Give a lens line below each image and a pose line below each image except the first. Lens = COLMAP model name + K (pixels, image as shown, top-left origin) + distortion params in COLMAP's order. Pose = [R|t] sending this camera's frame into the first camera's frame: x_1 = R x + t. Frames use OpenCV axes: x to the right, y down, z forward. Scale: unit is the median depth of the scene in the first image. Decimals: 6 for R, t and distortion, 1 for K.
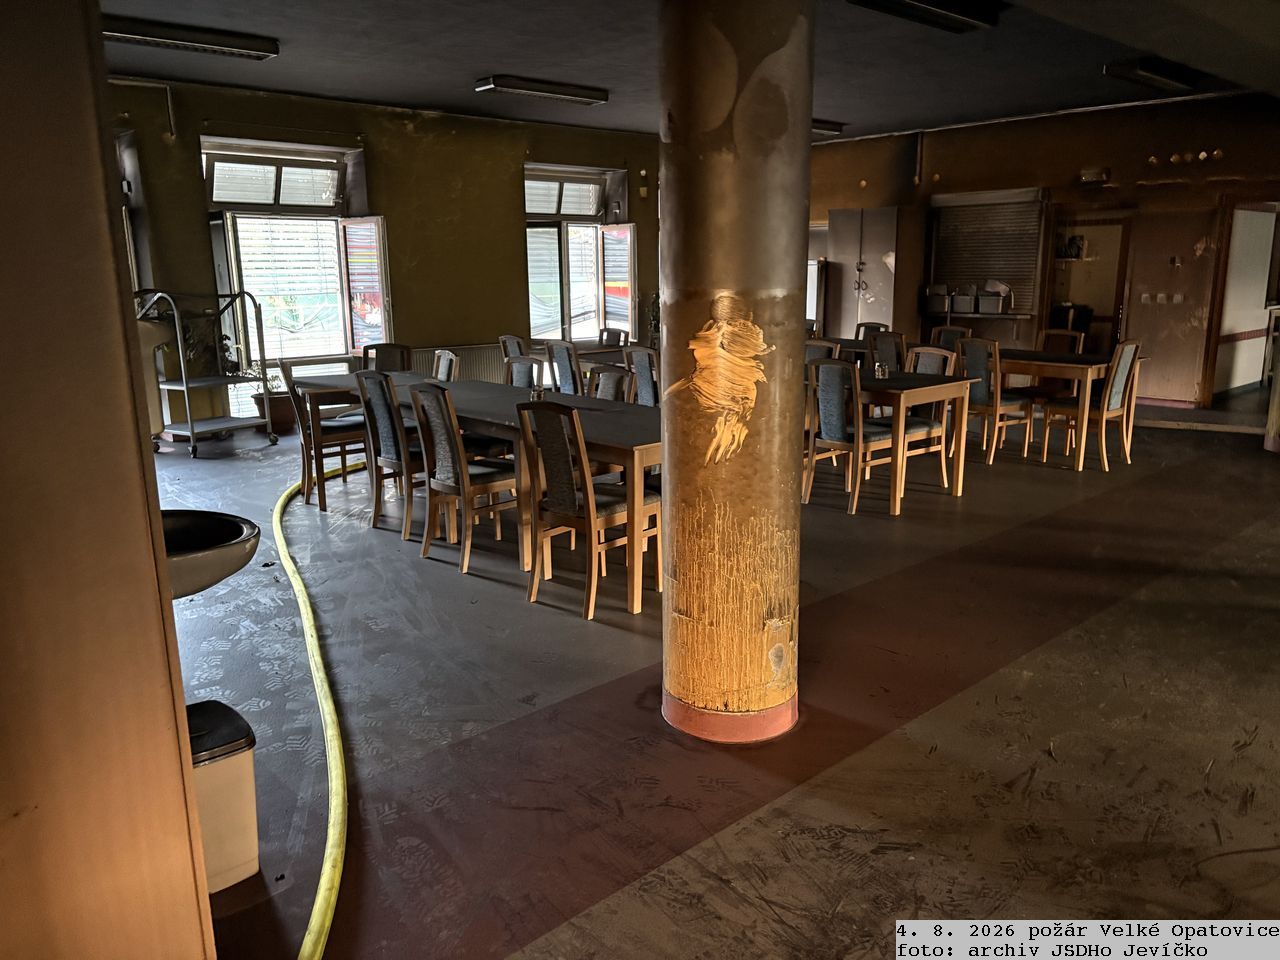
lens RADIAL K [[952.2, 0, 640.0], [0, 952.2, 480.0], [0, 0, 1]] dist [0.009691, 0.005006]
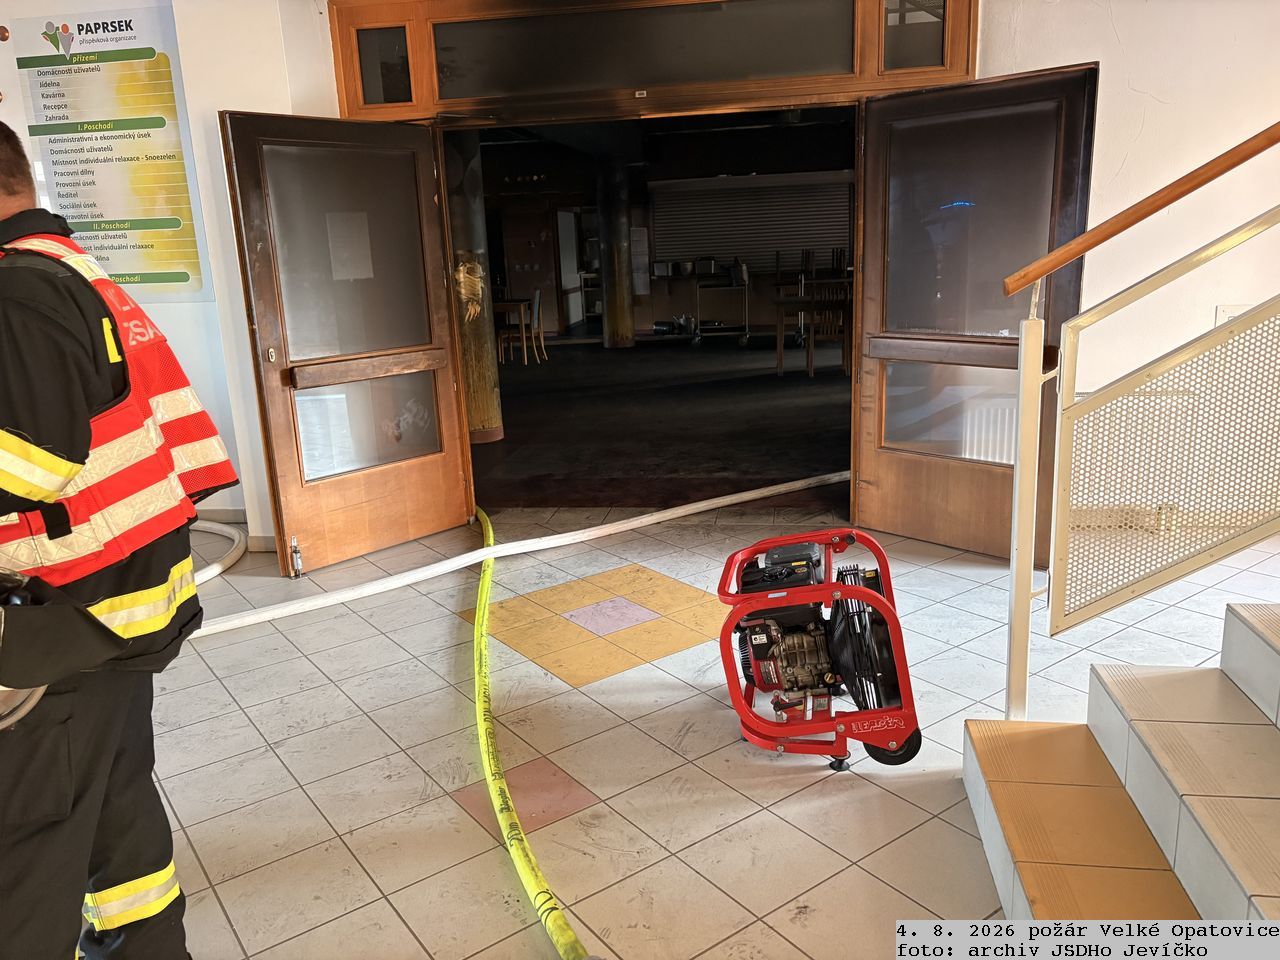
lens RADIAL K [[967.5, 0, 640.0], [0, 967.5, 480.0], [0, 0, 1]] dist [-0.001661, -0.000413]
pose [[0.775634, -0.172327, 0.607203, -0.336030], [0.171285, 0.983375, 0.060289, 0.088352], [-0.607497, 0.057243, 0.792256, -0.349714]]
